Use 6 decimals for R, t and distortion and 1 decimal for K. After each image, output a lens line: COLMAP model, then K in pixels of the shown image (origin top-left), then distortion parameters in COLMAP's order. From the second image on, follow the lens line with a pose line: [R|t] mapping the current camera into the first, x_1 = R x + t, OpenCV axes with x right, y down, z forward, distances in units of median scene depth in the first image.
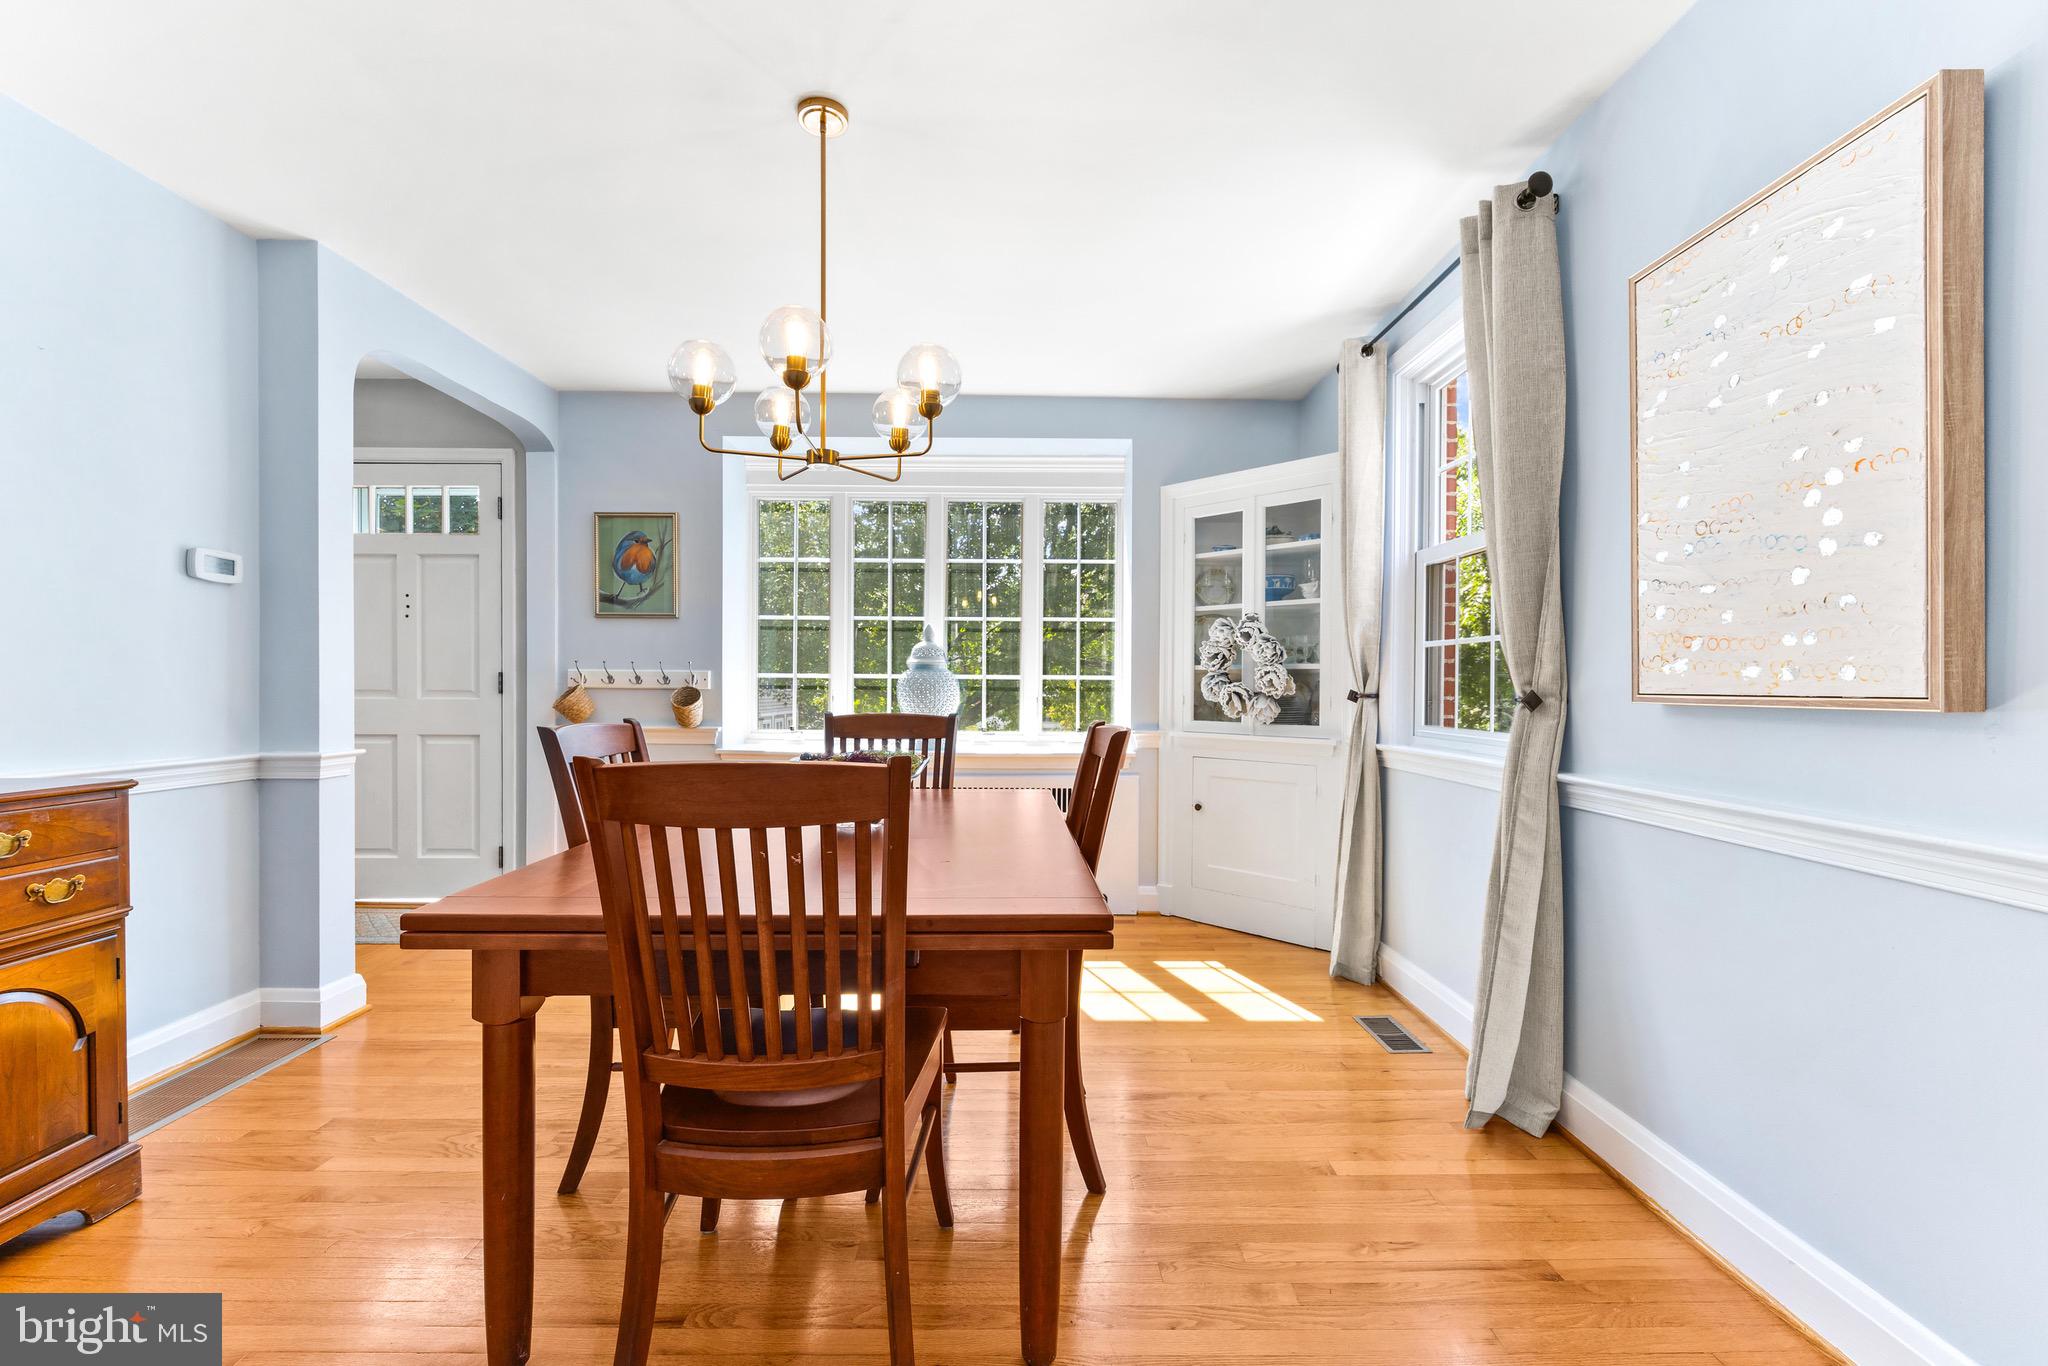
lens RADIAL K [[832.7, 0, 1010.3], [0, 832.7, 689.4], [0, 0, 1]] dist [-0.000195, 0.000199]
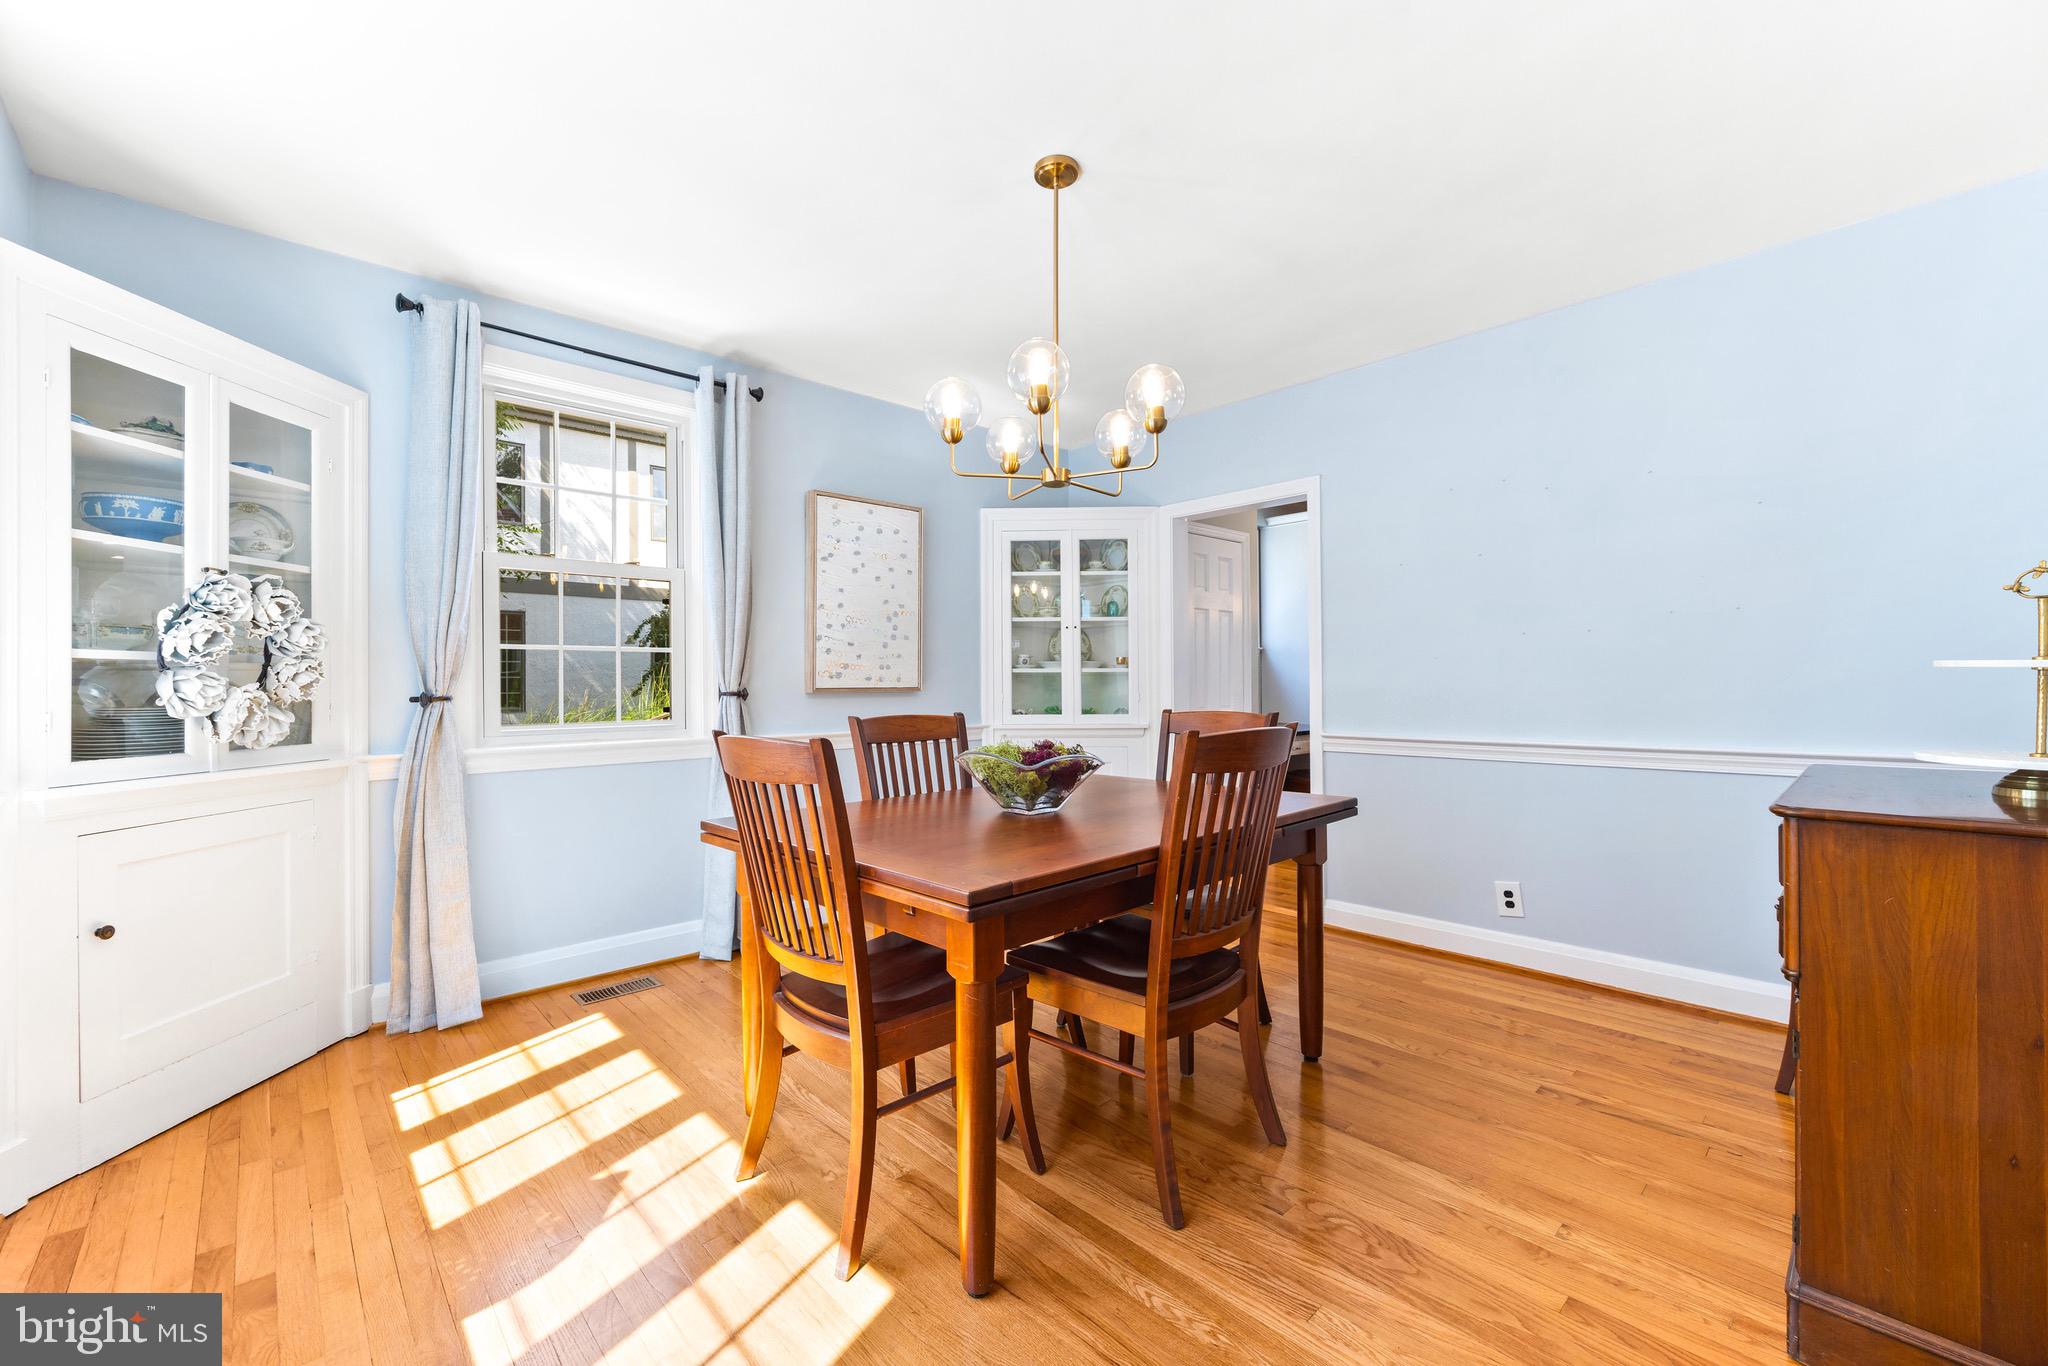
lens RADIAL K [[832.7, 0, 1031.7], [0, 832.7, 680.7], [0, 0, 1]] dist [-0.000195, 0.000199]
pose [[-0.671999, -0.003508, 0.740544, -0.541932], [0.008225, 0.999892, 0.012200, -0.013392], [-0.740506, 0.014289, -0.671897, 0.949448]]
